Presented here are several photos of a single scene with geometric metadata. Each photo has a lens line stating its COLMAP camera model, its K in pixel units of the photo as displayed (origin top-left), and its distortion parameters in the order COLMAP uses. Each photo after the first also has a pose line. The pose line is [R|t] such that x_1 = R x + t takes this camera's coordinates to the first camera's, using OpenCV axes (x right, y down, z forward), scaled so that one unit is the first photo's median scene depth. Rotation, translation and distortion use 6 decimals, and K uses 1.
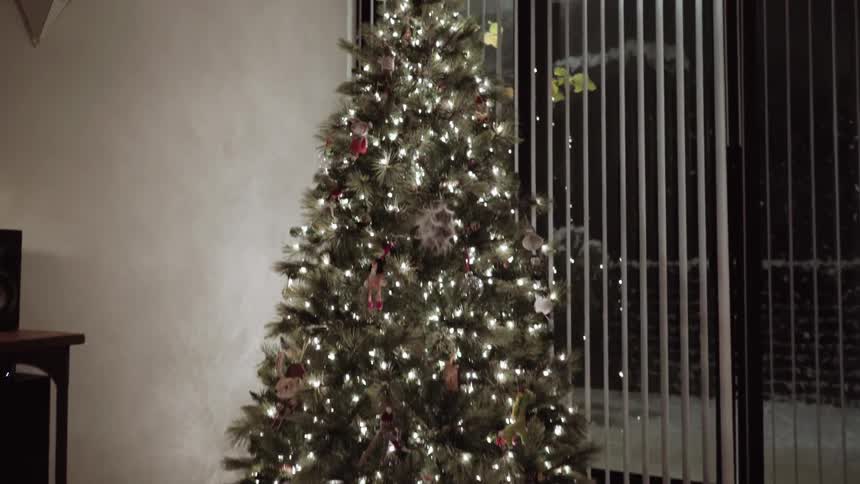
lens RADIAL K [[648.5, 0, 430.9], [0, 648.5, 244.0], [0, 0, 1]] dist [-0.006480, 0.003644]
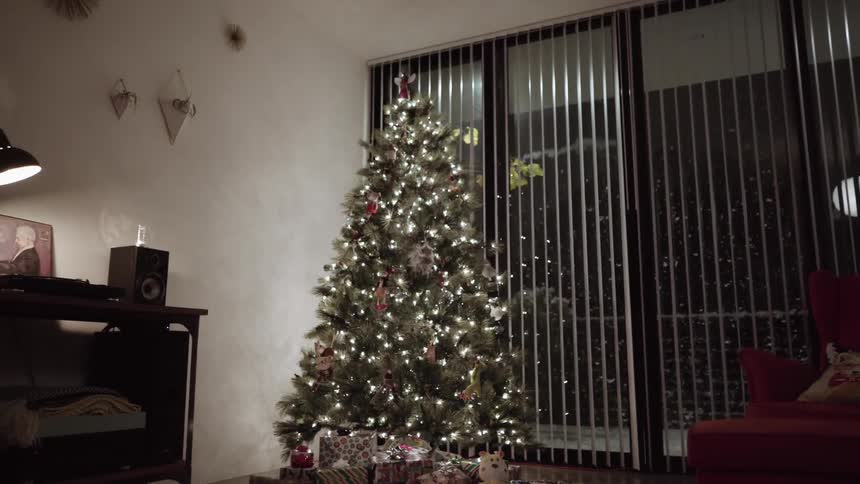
lens RADIAL K [[648.5, 0, 429.6], [0, 648.5, 242.1], [0, 0, 1]] dist [-0.006480, 0.003644]
pose [[0.999899, -0.003377, -0.013789, 0.043743], [0.001254, 0.988511, -0.151144, 0.154748], [0.014141, 0.151112, 0.988416, -0.474227]]
